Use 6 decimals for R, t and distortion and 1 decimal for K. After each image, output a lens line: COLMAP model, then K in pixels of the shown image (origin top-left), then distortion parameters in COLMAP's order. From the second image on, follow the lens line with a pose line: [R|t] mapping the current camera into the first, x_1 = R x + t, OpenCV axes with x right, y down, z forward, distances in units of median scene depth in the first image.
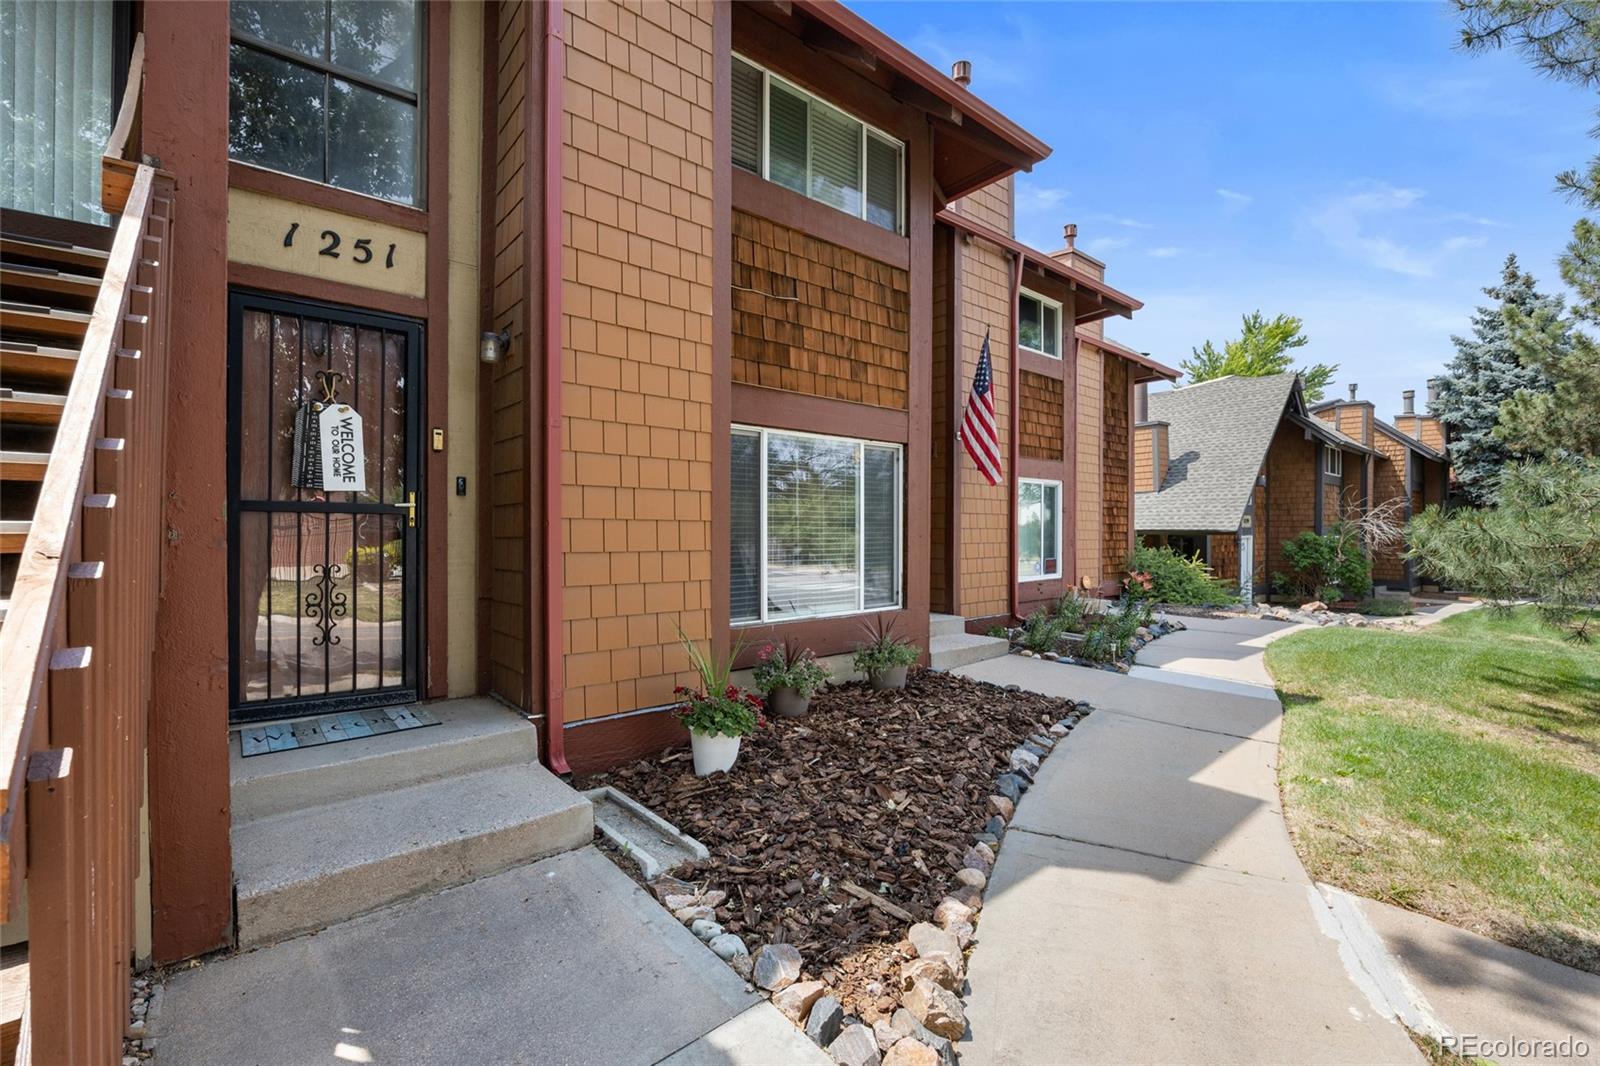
lens RADIAL K [[701.4, 0, 785.0], [0, 701.4, 530.4], [0, 0, 1]] dist [-0.018333, 0.001616]
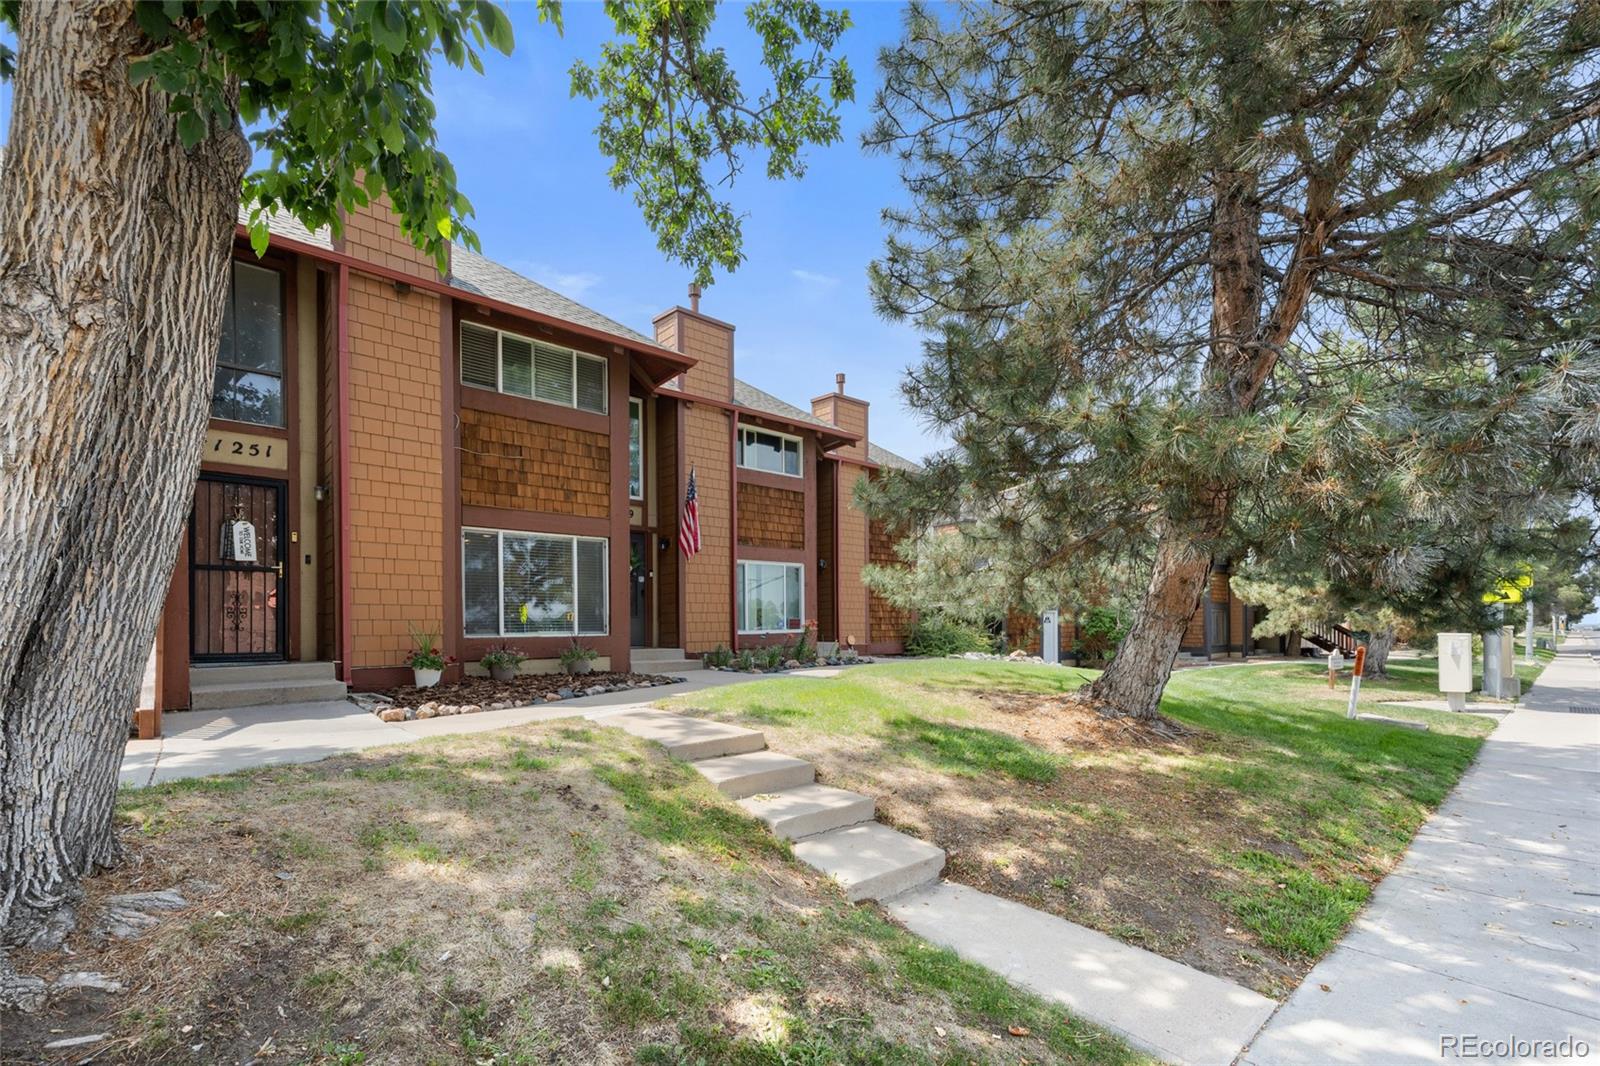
lens RADIAL K [[698.2, 0, 793.1], [0, 698.2, 615.0], [0, 0, 1]] dist [0.004217, 0.000672]
pose [[0.998969, -0.022253, 0.039560, 0.884800], [0.023208, 0.999446, -0.023855, 0.183507], [-0.039007, 0.024749, 0.998932, -1.120819]]
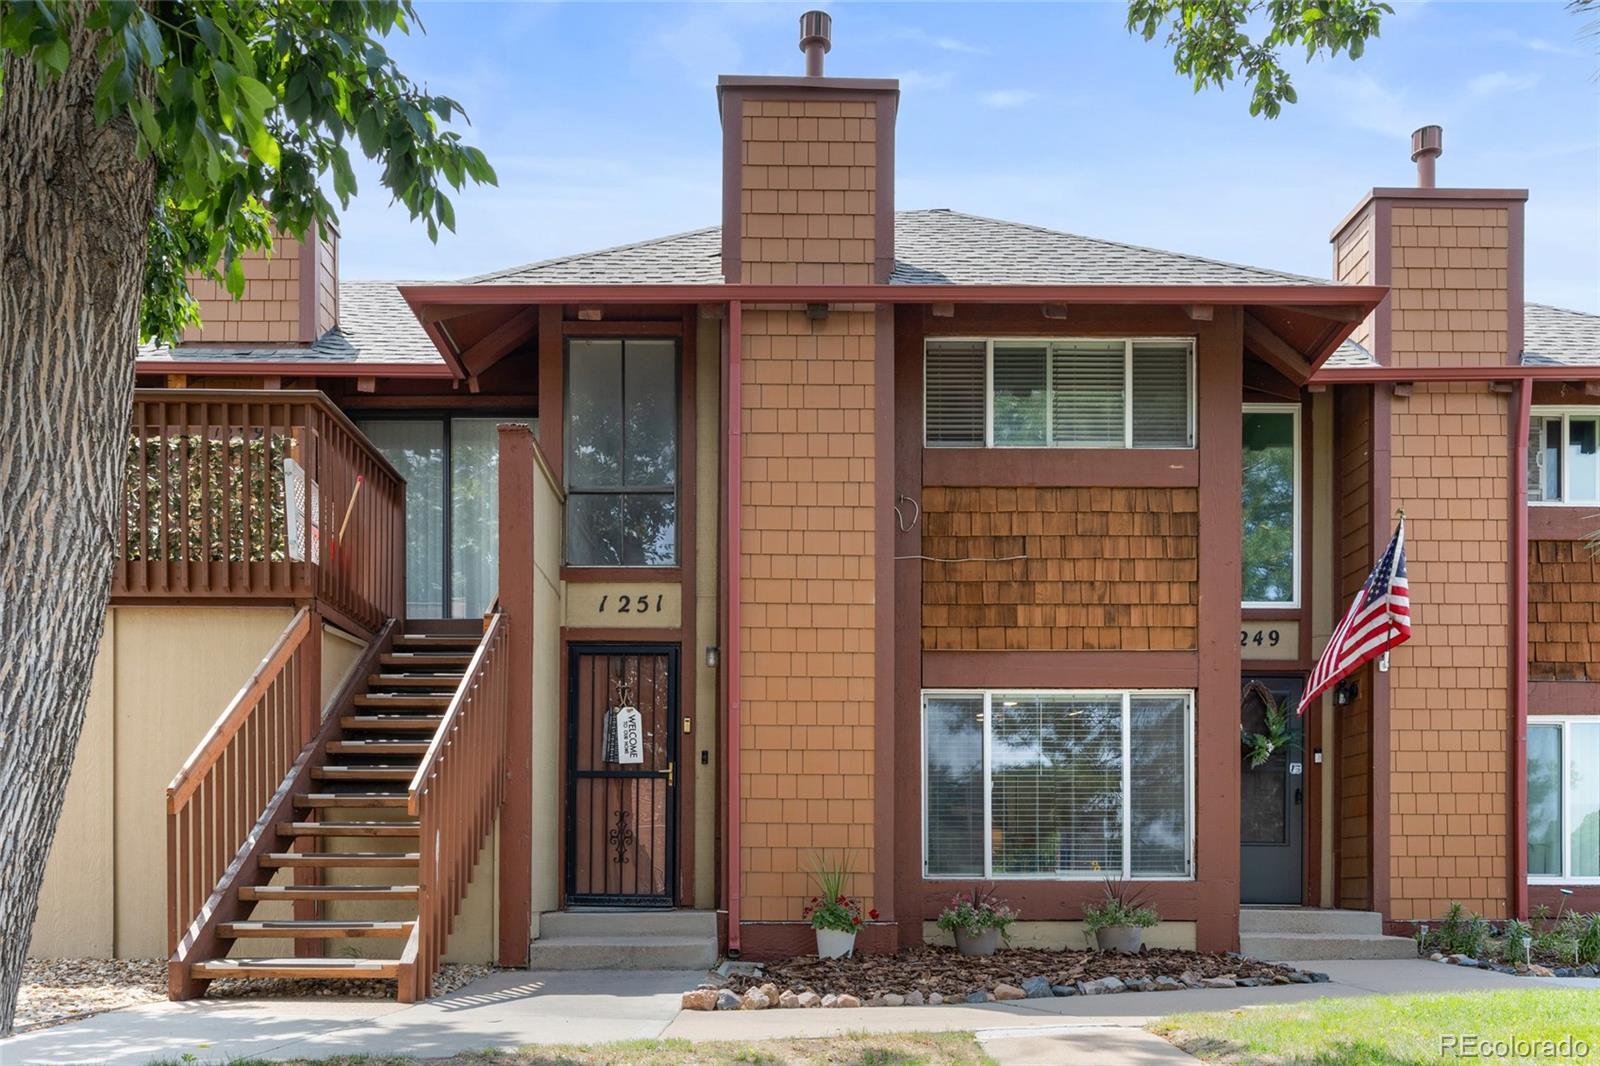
lens RADIAL K [[1240.5, 0, 800.0], [0, 1240.5, 851.1], [0, 0, 1]] dist [0.000615, -0.003154]
pose [[0.768794, -0.019628, -0.639195, 1.247016], [0.001176, 0.999571, -0.029280, 0.194132], [0.639495, 0.021759, 0.768487, -0.765687]]
